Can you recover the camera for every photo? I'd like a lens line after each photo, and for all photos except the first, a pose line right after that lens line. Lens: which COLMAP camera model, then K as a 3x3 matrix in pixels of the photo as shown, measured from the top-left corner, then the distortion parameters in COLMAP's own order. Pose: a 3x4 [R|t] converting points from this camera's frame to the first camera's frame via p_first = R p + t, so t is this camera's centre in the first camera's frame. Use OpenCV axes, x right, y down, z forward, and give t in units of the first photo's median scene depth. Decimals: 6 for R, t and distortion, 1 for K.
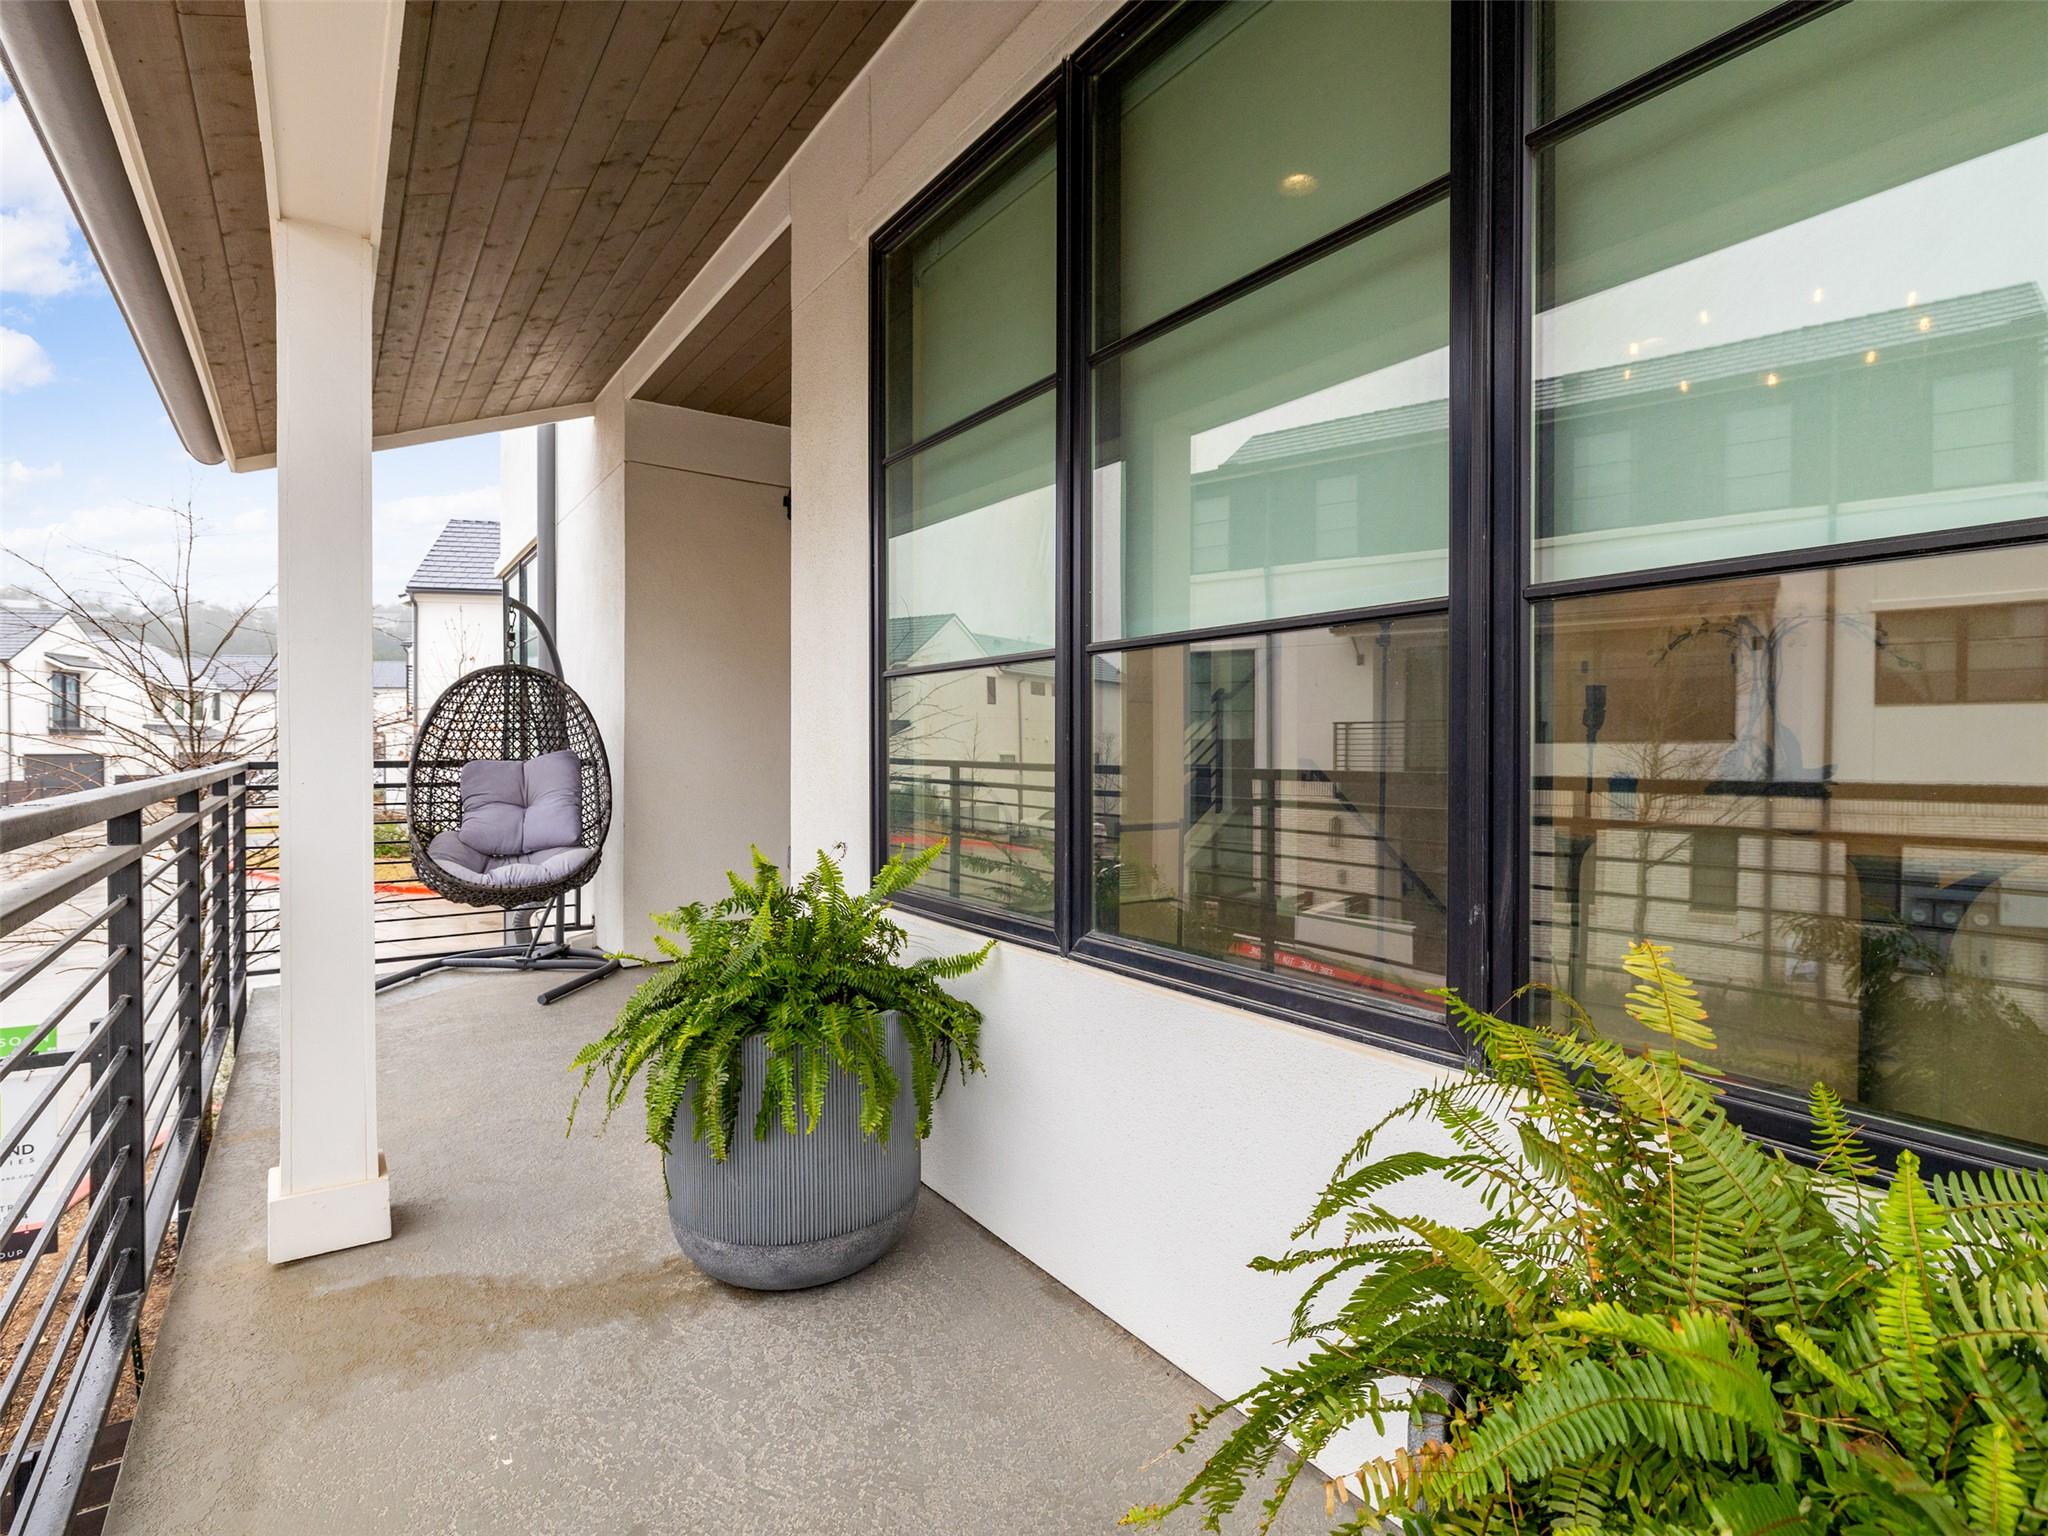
lens RADIAL K [[1083.9, 0, 1021.9], [0, 1083.9, 761.9], [0, 0, 1]] dist [0.003962, 0.000301]
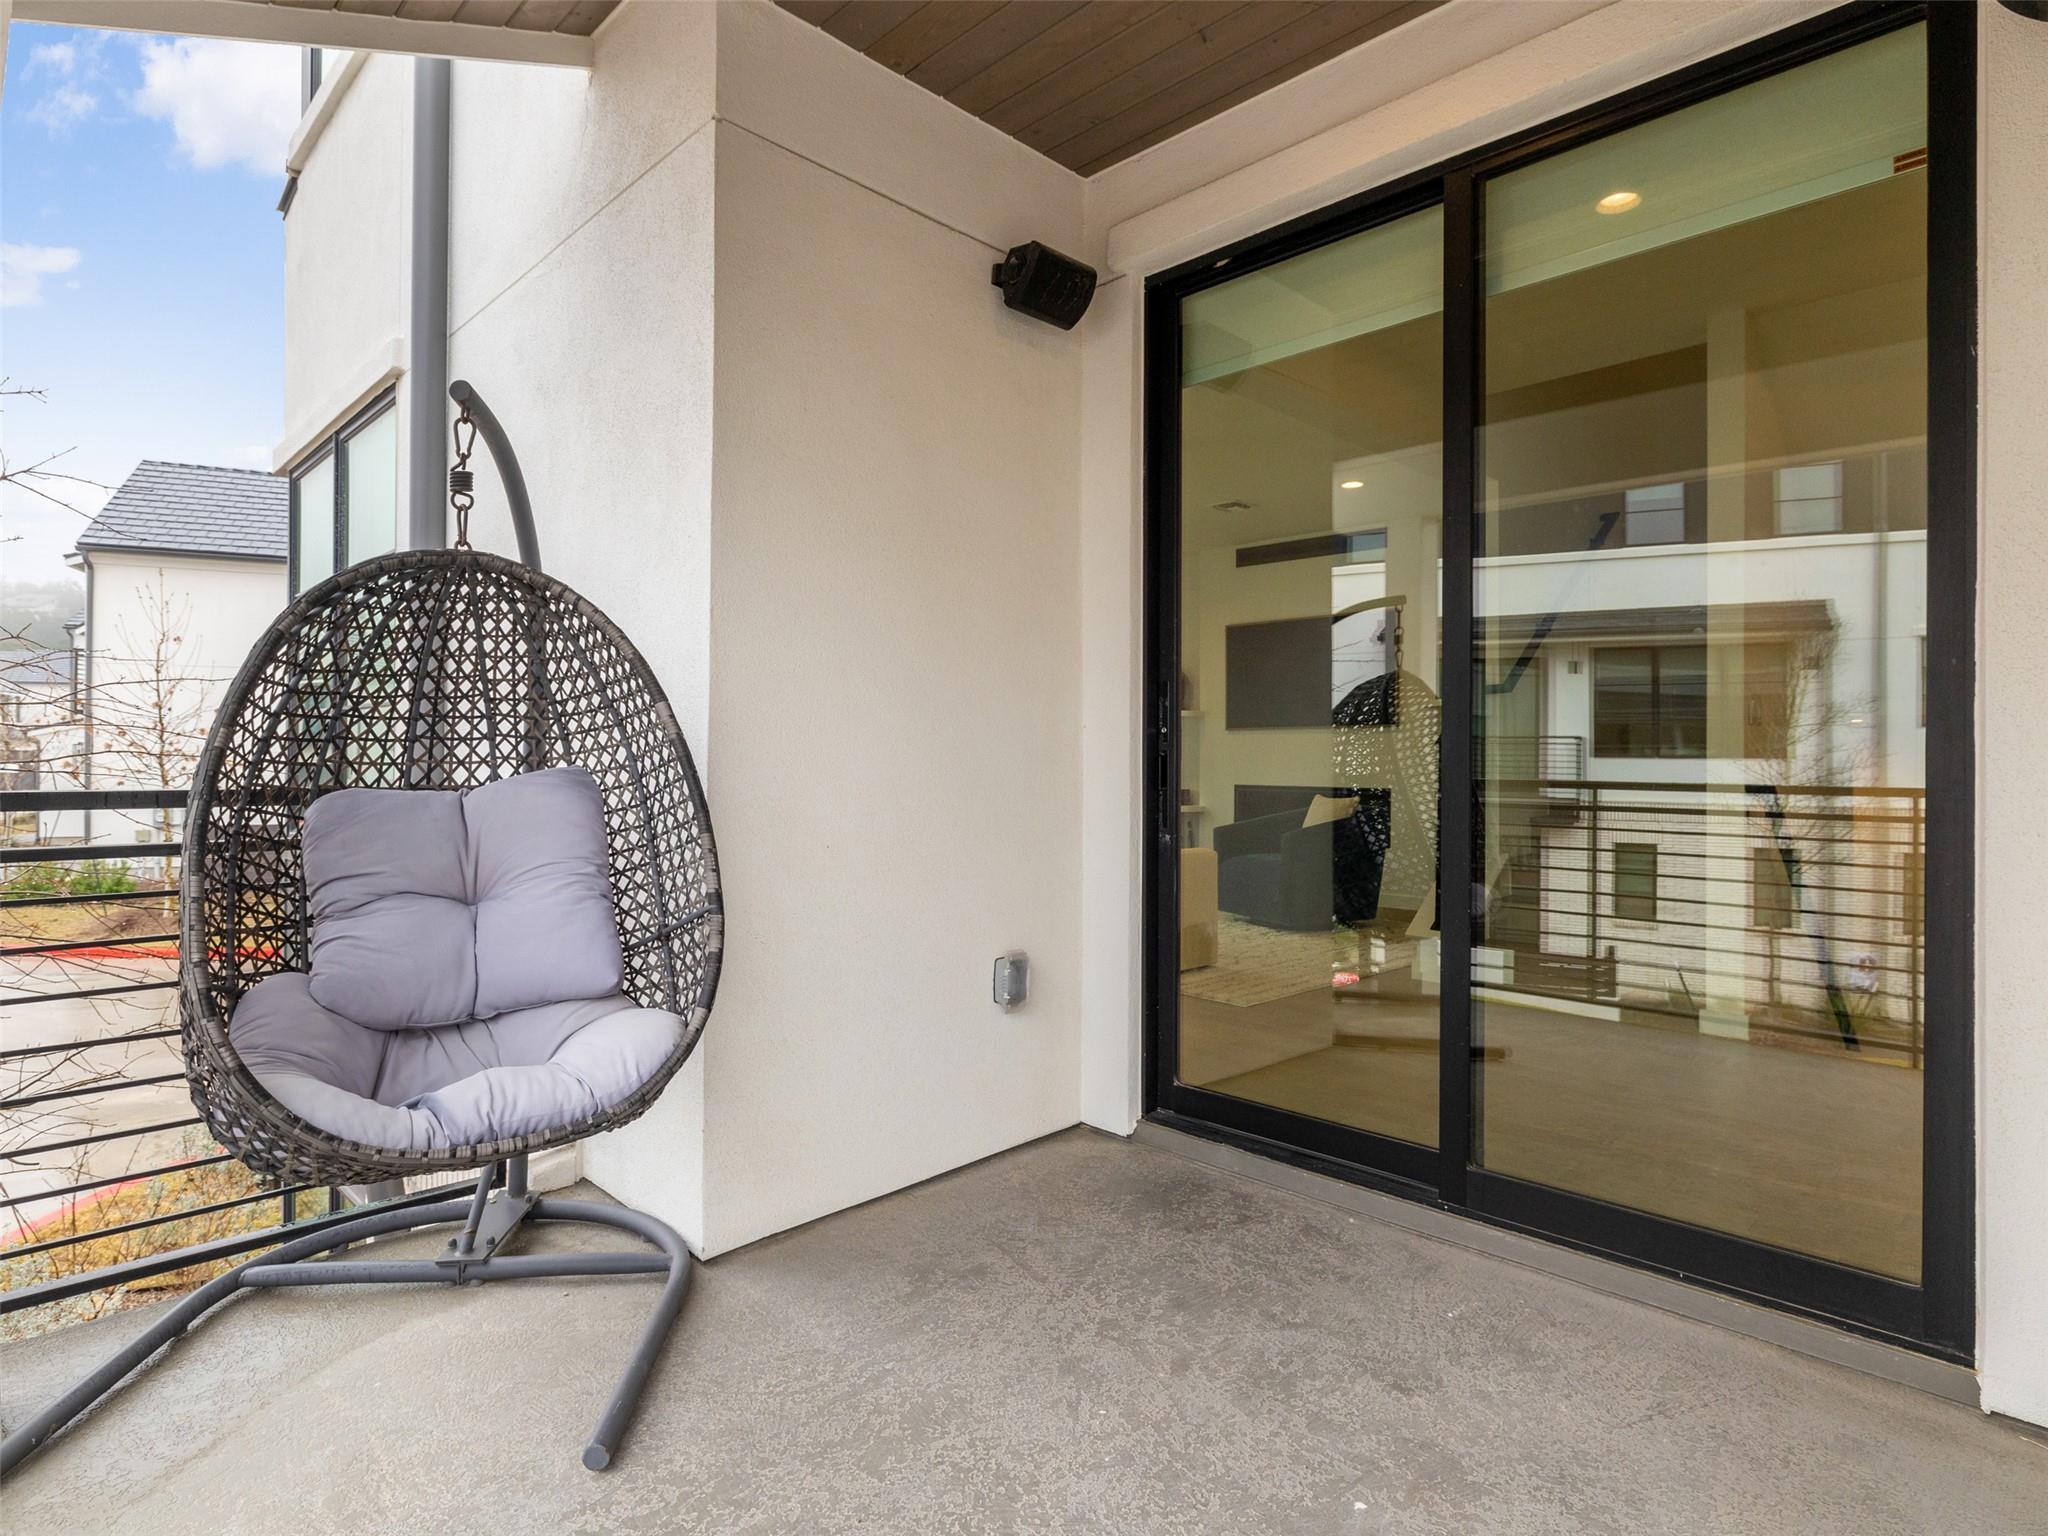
lens RADIAL K [[1109.5, 0, 1026.2], [0, 1109.5, 764.6], [0, 0, 1]] dist [-0.006336, -0.000805]
pose [[0.979932, 0.003093, 0.199306, -0.335262], [-0.001390, 0.999961, -0.008683, -0.007999], [-0.199325, 0.008232, 0.979899, 0.542134]]
